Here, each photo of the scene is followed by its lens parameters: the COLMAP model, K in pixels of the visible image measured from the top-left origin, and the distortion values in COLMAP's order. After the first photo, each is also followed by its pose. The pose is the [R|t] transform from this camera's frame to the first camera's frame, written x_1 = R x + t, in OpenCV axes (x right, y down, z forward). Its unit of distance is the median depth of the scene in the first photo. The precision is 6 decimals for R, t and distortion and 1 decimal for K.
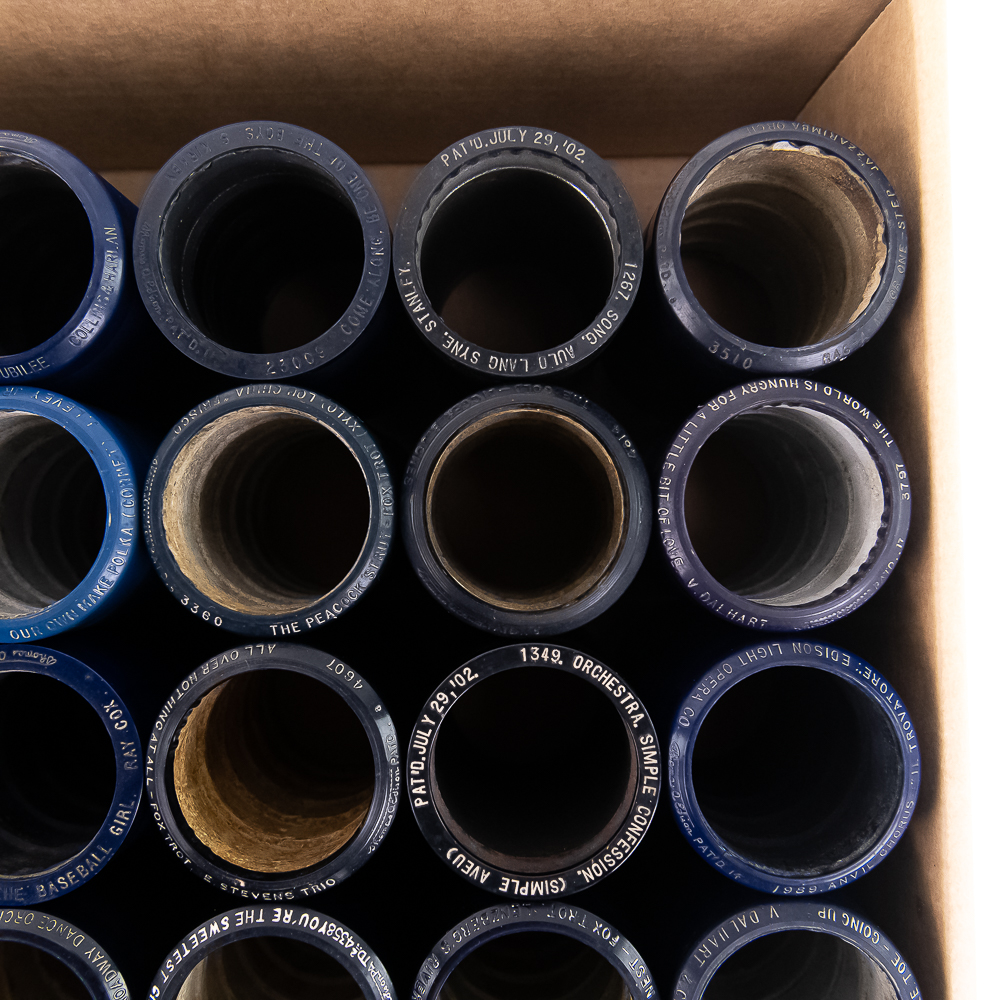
lens RADIAL K [[1030.6, 0, 505.3], [0, 1030.6, 503.8], [0, 0, 1]] dist [0.034888, 0.000000]
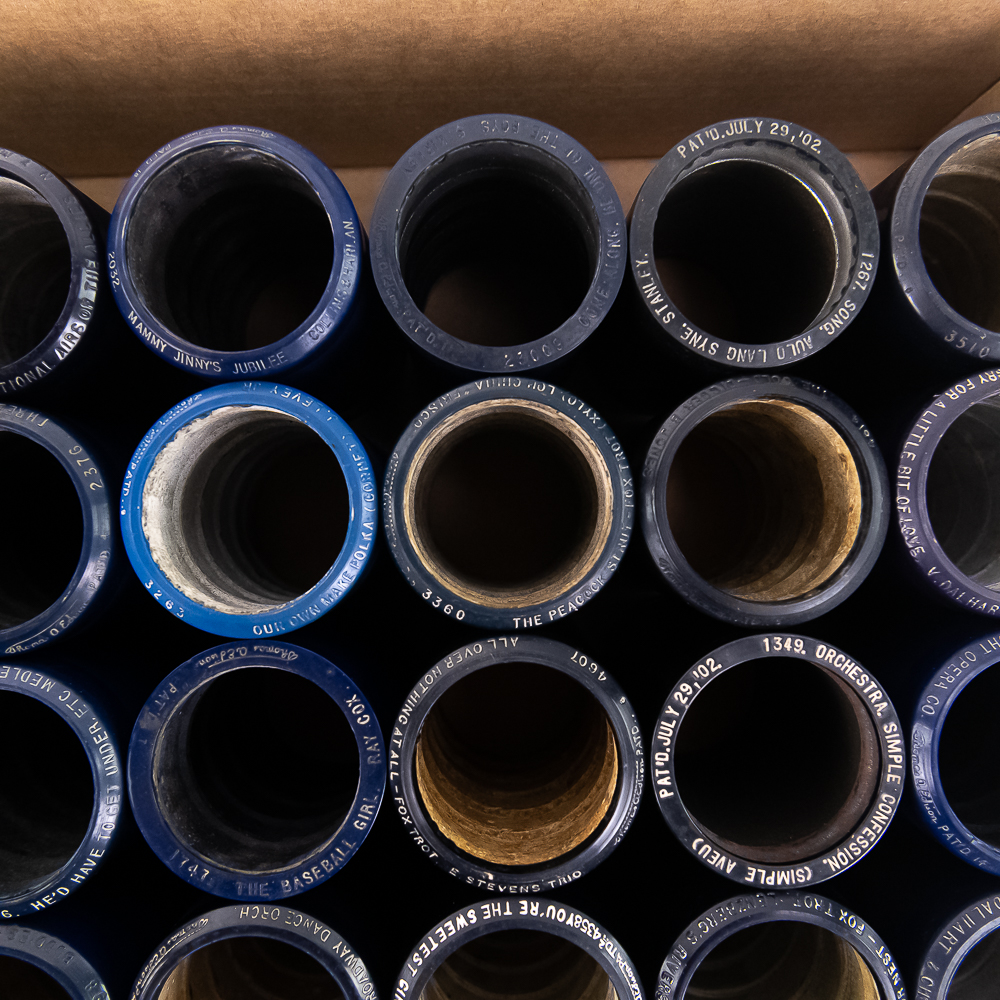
lens RADIAL K [[1013.4, 0, 495.5], [0, 1013.4, 500.8], [0, 0, 1]] dist [0.025967, 0.000000]
pose [[0.999753, -0.009898, 0.019903, -0.261530], [0.009930, 0.999950, -0.001509, 0.005313], [-0.019887, 0.001706, 0.999801, 0.019212]]
